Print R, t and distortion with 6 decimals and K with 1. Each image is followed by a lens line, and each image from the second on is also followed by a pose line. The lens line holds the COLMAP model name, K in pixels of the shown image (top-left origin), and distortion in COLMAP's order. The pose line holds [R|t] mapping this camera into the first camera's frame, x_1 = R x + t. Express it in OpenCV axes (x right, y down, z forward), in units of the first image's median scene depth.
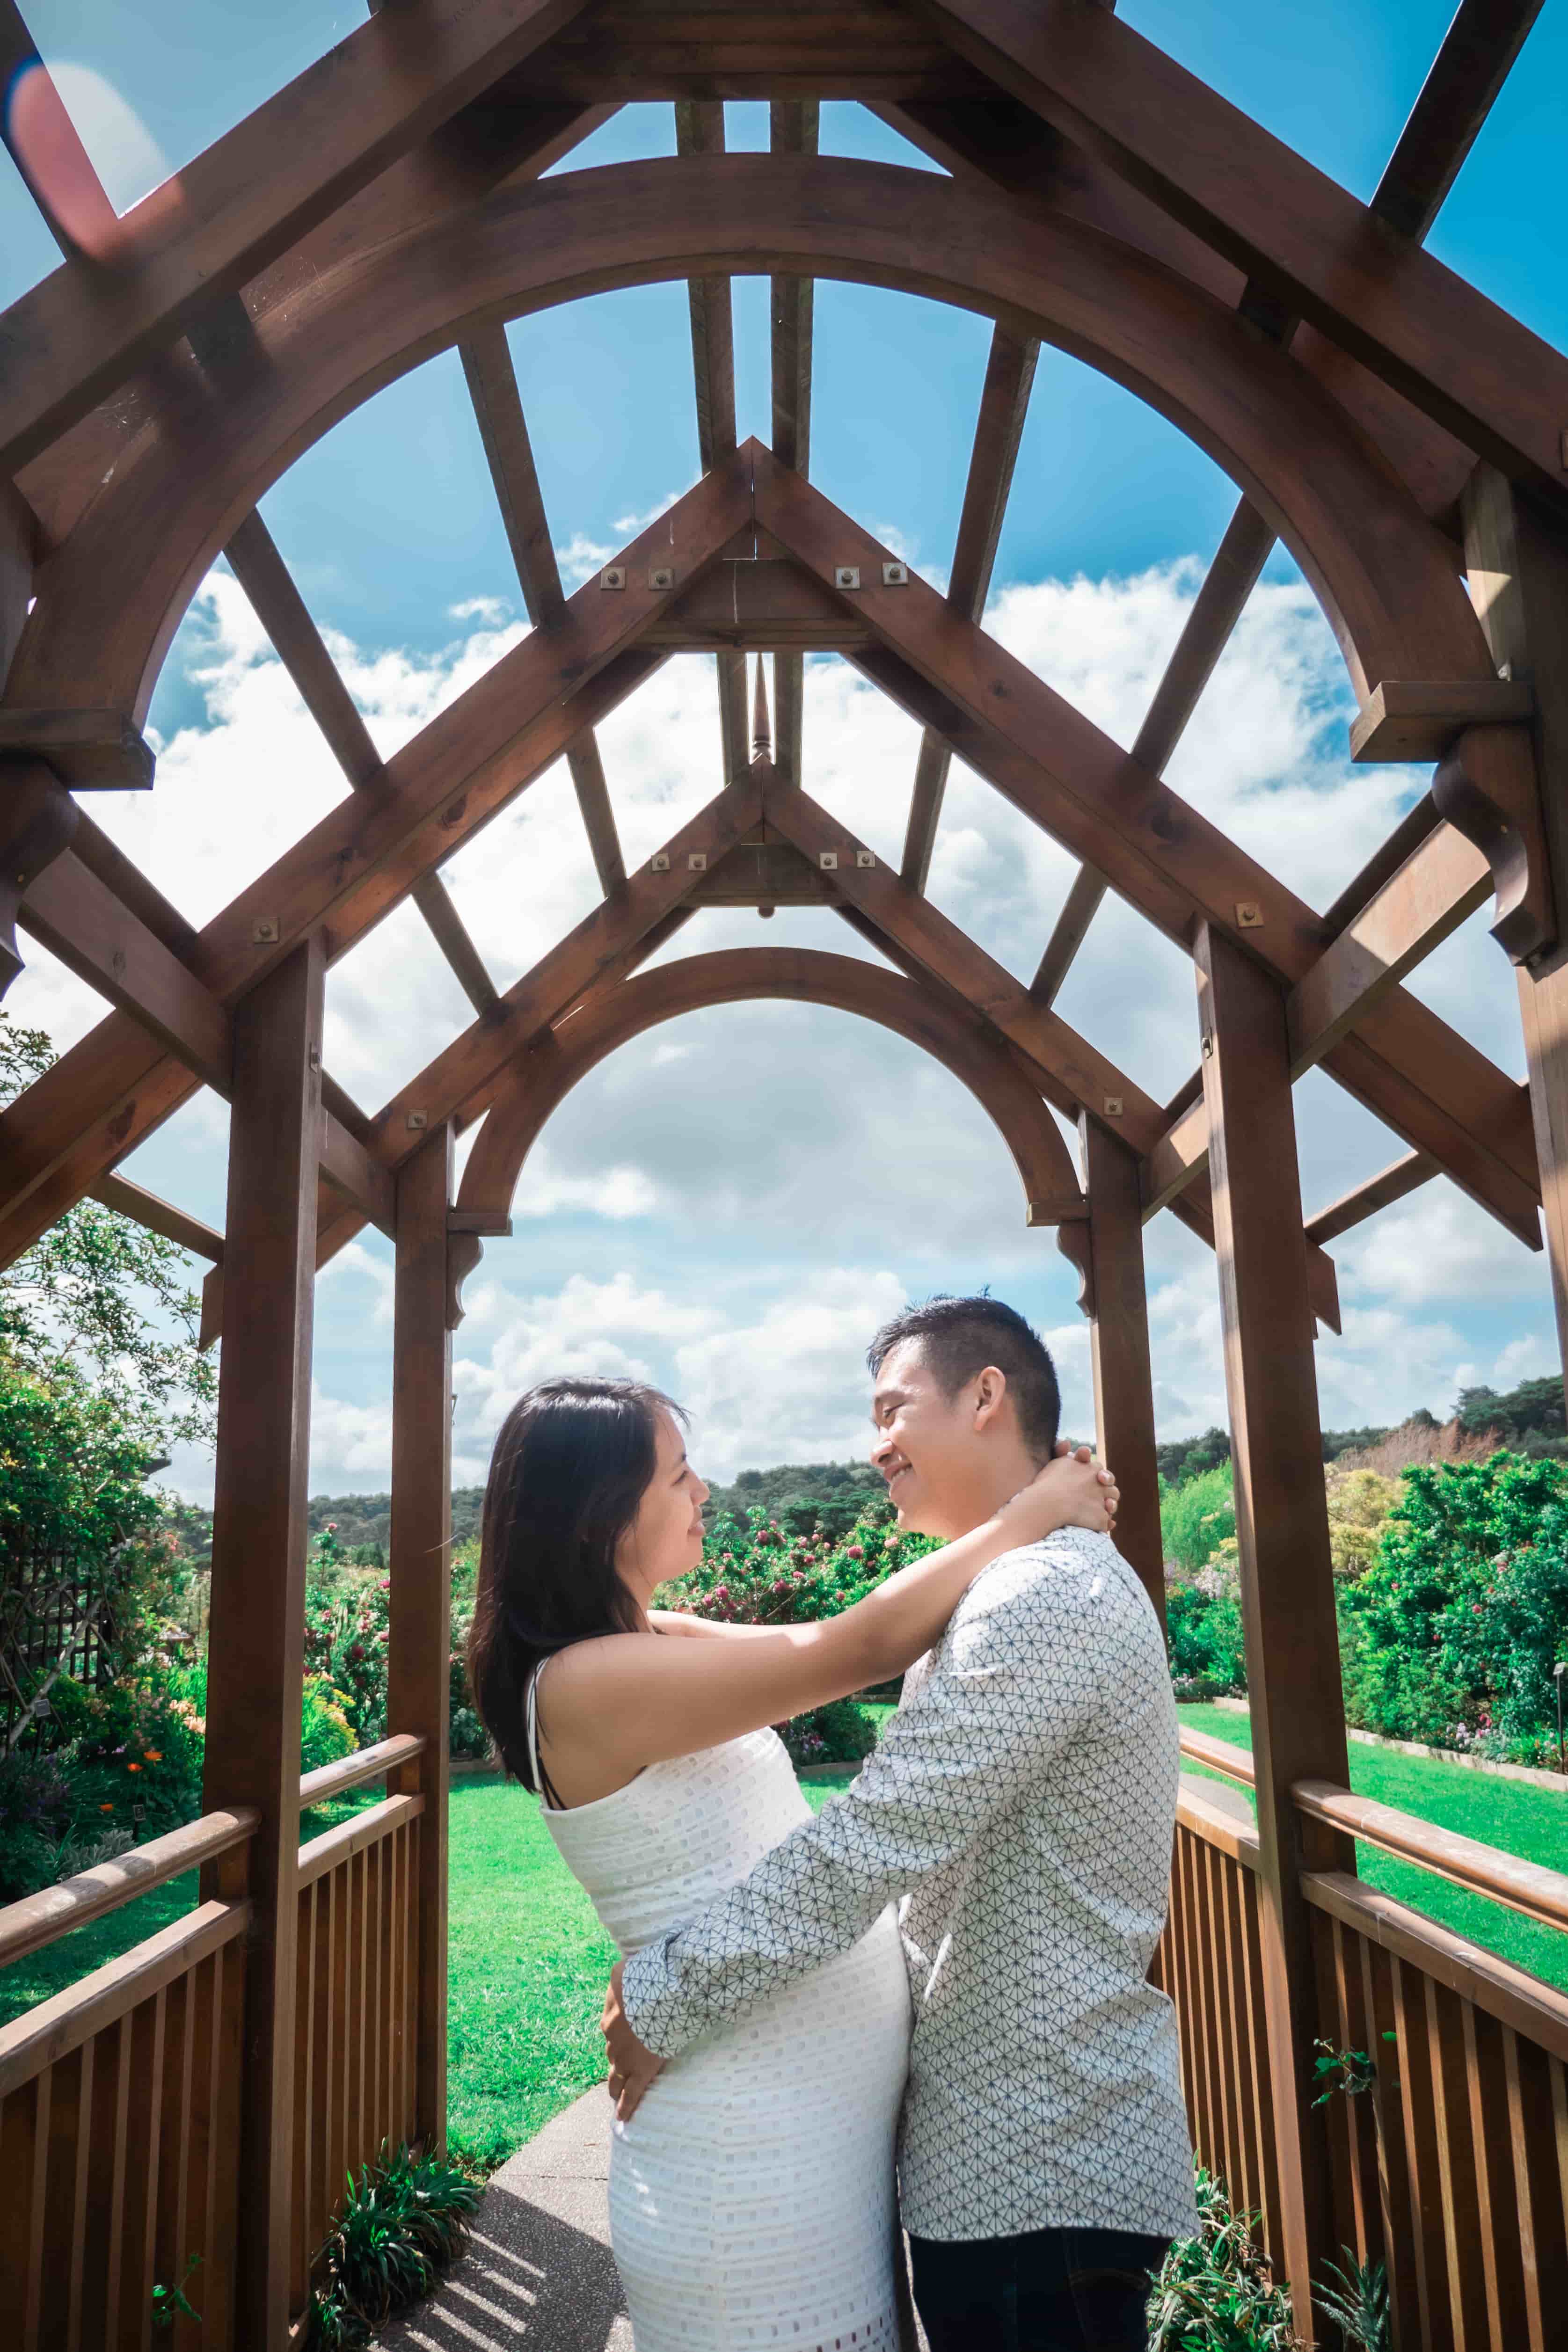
lens RADIAL K [[1643.8, 0, 785.6], [0, 1643.8, 1223.0], [0, 0, 1]] dist [-0.032655, 0.004188]
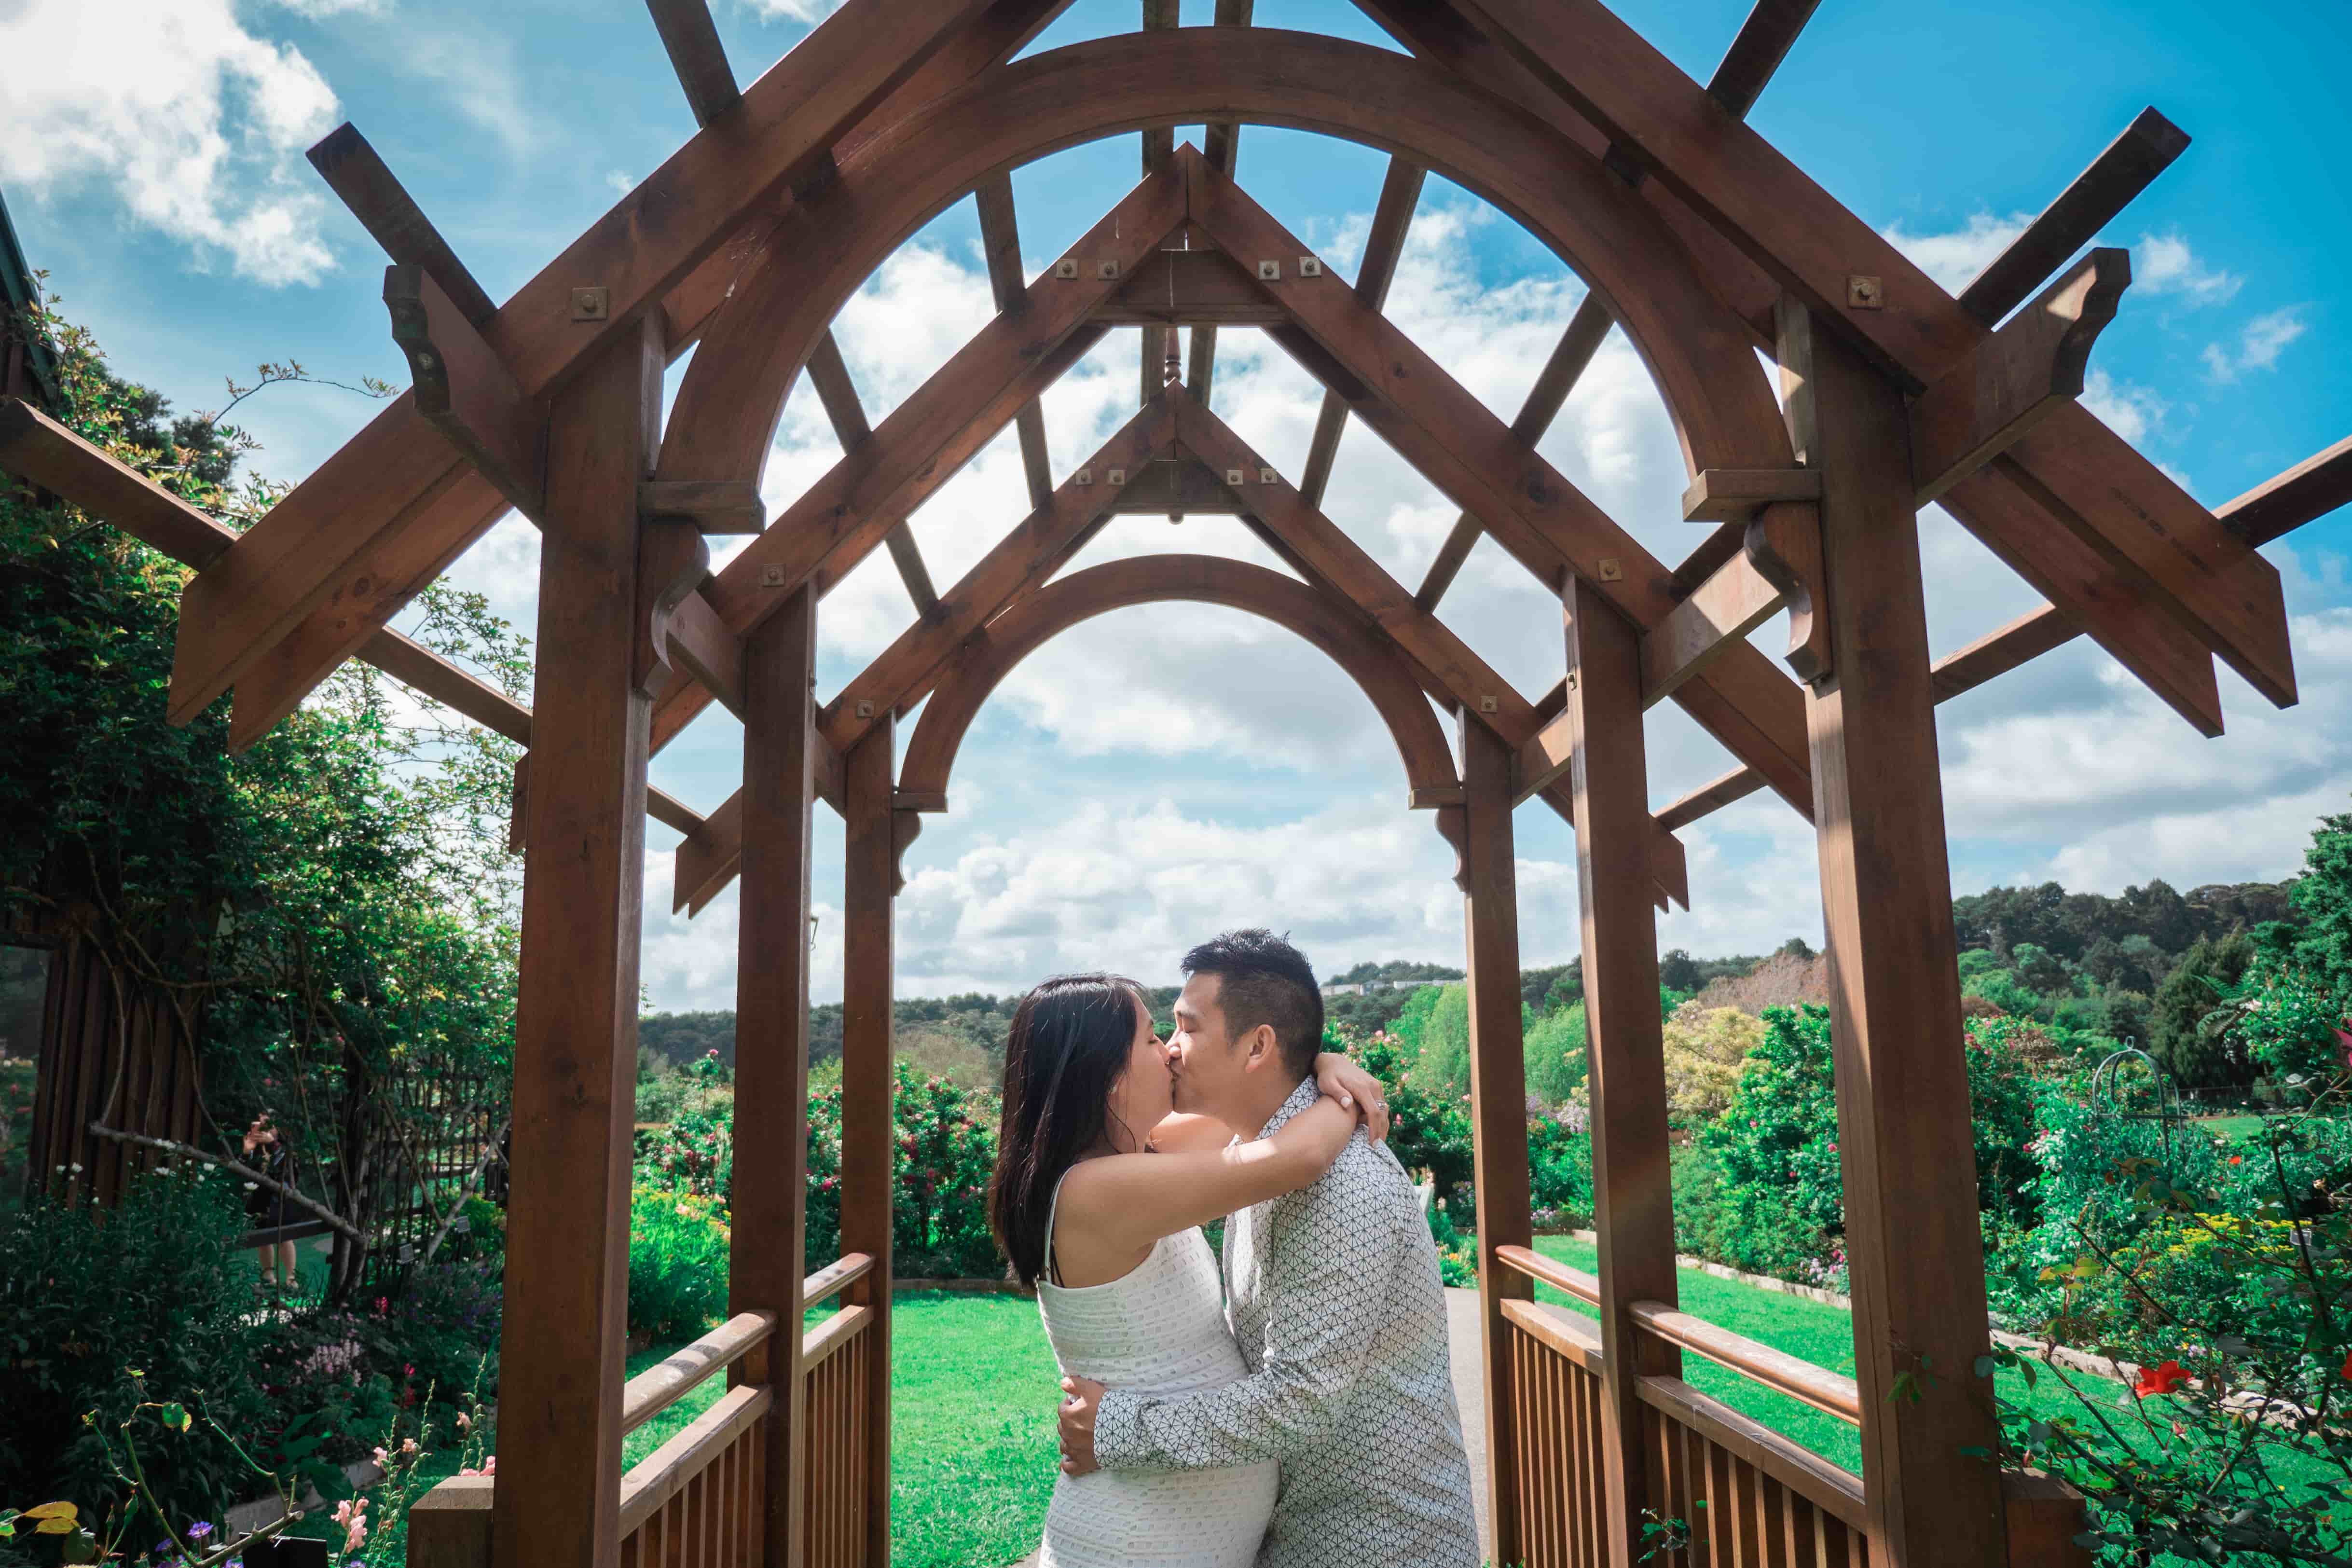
lens RADIAL K [[1694.5, 0, 1116.7], [0, 1694.5, 782.1], [0, 0, 1]] dist [-0.036807, -0.000440]
pose [[0.999833, 0.011460, -0.014209, -0.040530], [-0.011081, 0.999589, 0.026430, -0.051167], [0.014506, -0.026268, 0.999550, -0.172581]]
